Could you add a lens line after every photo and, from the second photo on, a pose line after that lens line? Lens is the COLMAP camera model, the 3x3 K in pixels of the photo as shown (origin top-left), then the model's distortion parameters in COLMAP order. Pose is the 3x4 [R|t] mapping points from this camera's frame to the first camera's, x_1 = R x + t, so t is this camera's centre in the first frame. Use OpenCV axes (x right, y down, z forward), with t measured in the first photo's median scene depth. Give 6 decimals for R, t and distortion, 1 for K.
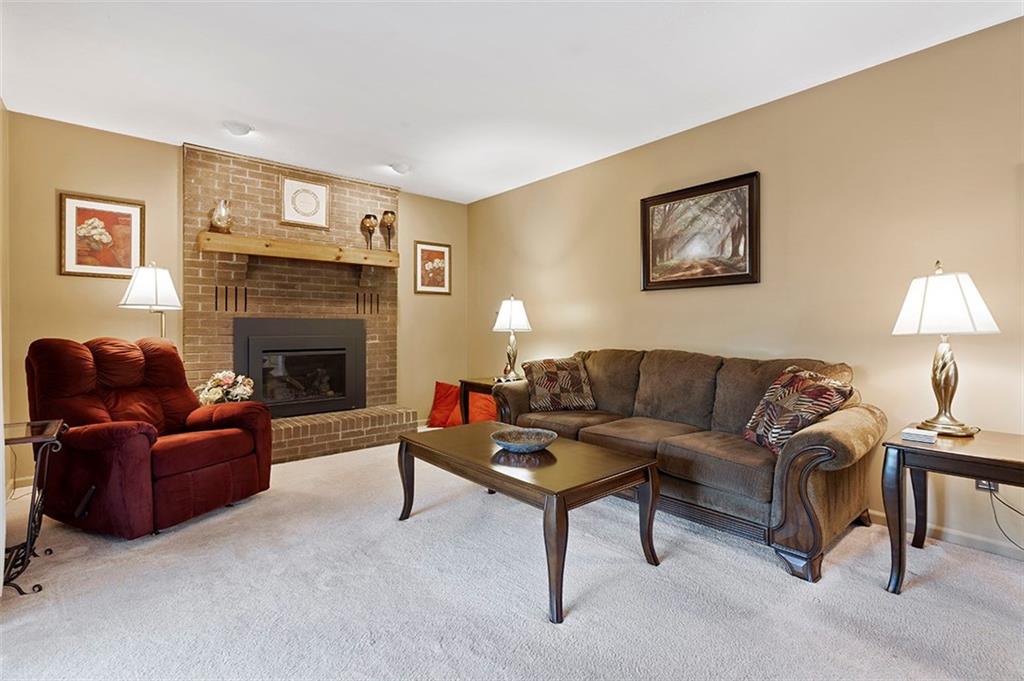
lens RADIAL K [[469.5, 0, 512.4], [0, 469.5, 331.3], [0, 0, 1]] dist [-0.003730, 0.001457]
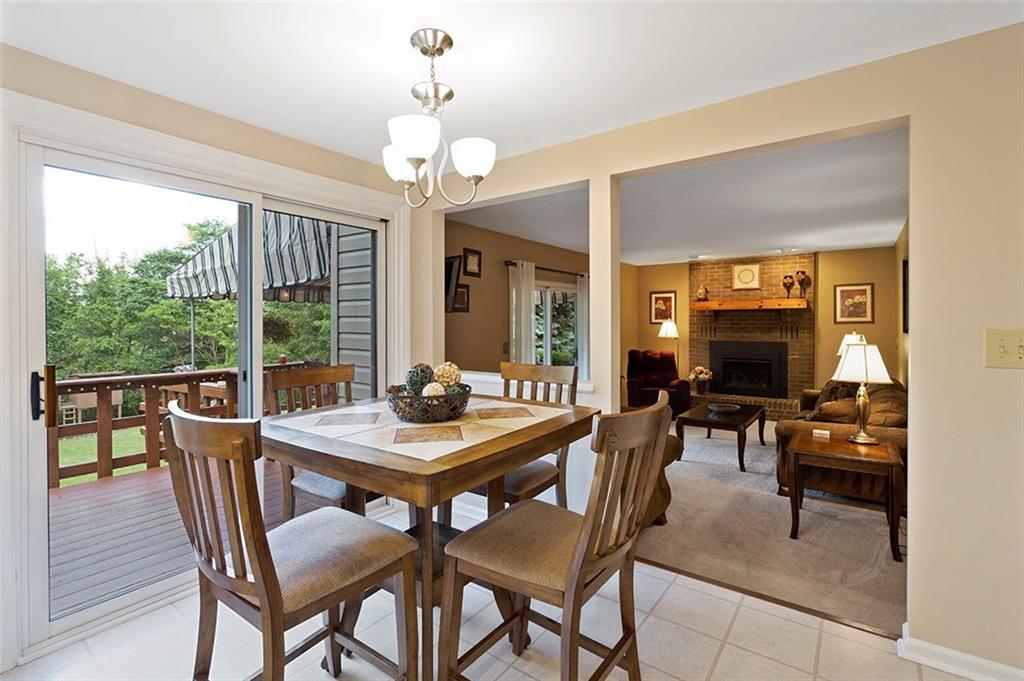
lens RADIAL K [[469.5, 0, 514.1], [0, 469.5, 326.8], [0, 0, 1]] dist [-0.003730, 0.001457]
pose [[0.233659, 0.007607, -0.972289, 1.077878], [-0.004202, 0.999968, 0.006814, -0.091127], [0.972310, 0.002493, 0.233683, -0.269693]]
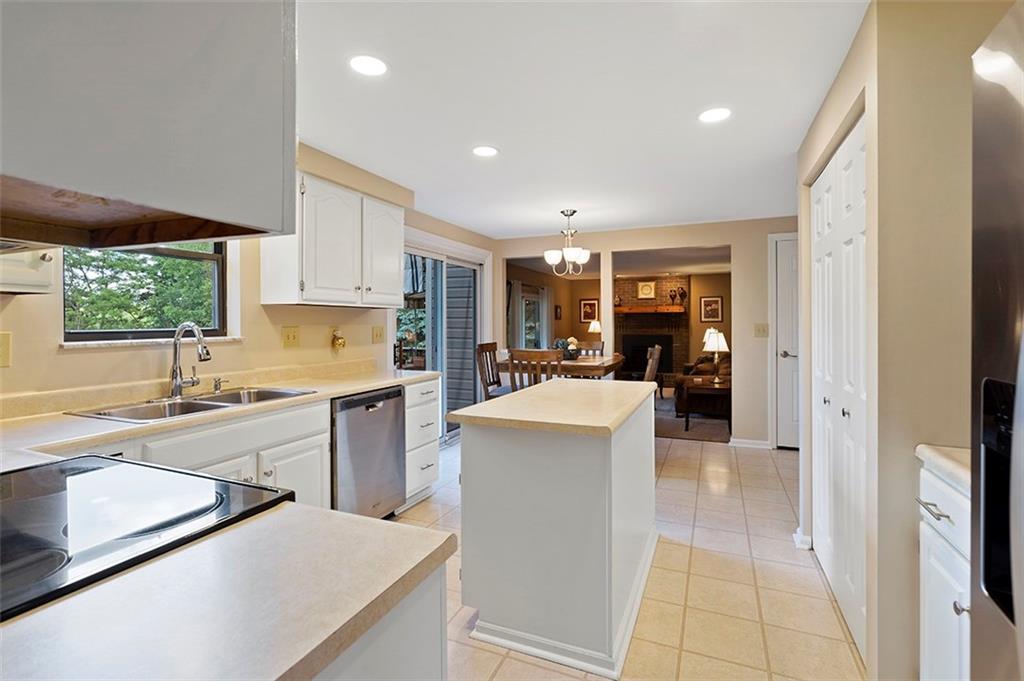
lens RADIAL K [[469.5, 0, 520.5], [0, 469.5, 322.1], [0, 0, 1]] dist [-0.003730, 0.001457]
pose [[0.460499, -0.001926, -0.887658, 1.518953], [-0.002114, 0.999992, -0.003267, -0.087169], [0.887658, 0.003381, 0.460491, -0.795013]]
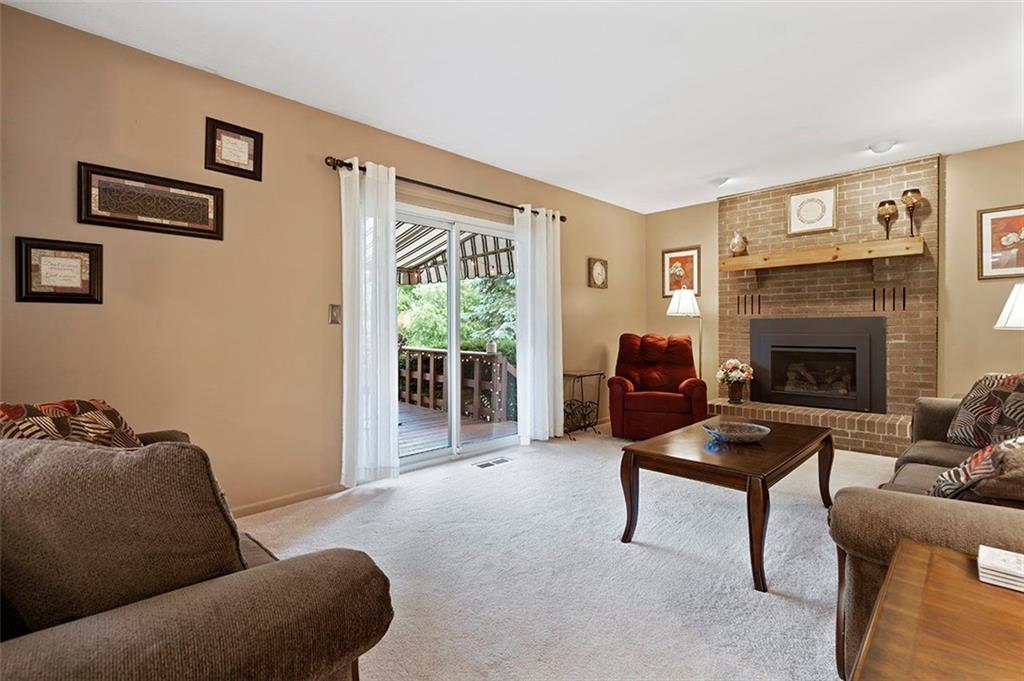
lens RADIAL K [[469.5, 0, 516.2], [0, 469.5, 333.5], [0, 0, 1]] dist [-0.003730, 0.001457]
pose [[0.088135, 0.008390, -0.996073, 0.575688], [-0.000667, 0.999965, 0.008364, -0.000329], [0.996108, -0.000073, 0.088138, 0.225473]]
